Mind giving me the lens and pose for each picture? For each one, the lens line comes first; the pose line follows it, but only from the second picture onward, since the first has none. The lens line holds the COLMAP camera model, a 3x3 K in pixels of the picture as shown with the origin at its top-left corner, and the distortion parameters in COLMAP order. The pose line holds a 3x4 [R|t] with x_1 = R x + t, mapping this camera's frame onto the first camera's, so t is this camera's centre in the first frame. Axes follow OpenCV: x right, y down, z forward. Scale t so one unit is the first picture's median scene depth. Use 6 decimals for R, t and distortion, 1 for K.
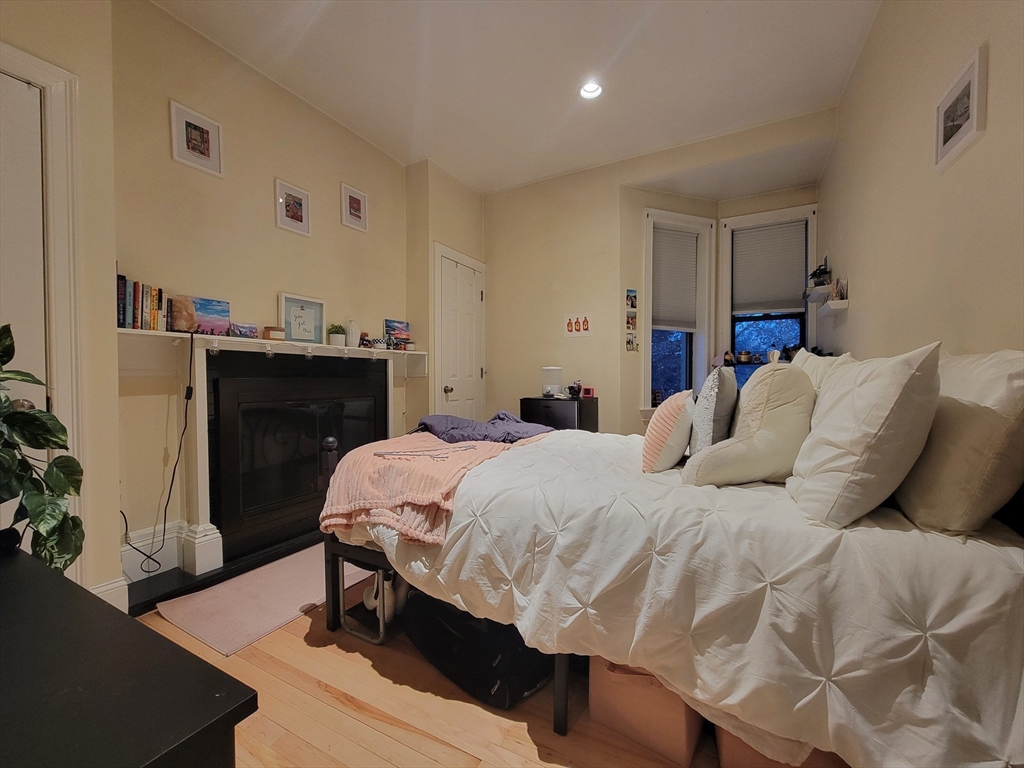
lens RADIAL K [[417.3, 0, 515.3], [0, 417.3, 390.2], [0, 0, 1]] dist [-0.003855, -0.000907]
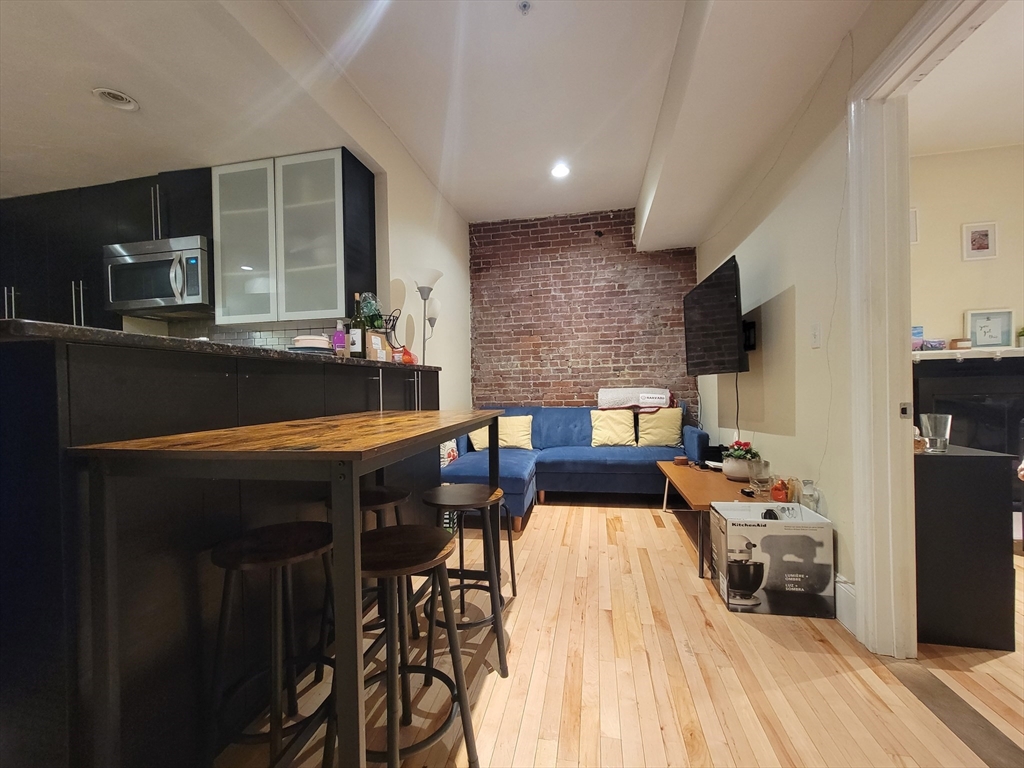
lens RADIAL K [[417.3, 0, 516.9], [0, 417.3, 394.3], [0, 0, 1]] dist [-0.003855, -0.000907]
pose [[0.286001, 0.005270, -0.958215, 0.269661], [0.003806, 0.999971, 0.006635, 0.009293], [0.958222, -0.005545, 0.285972, -0.702549]]
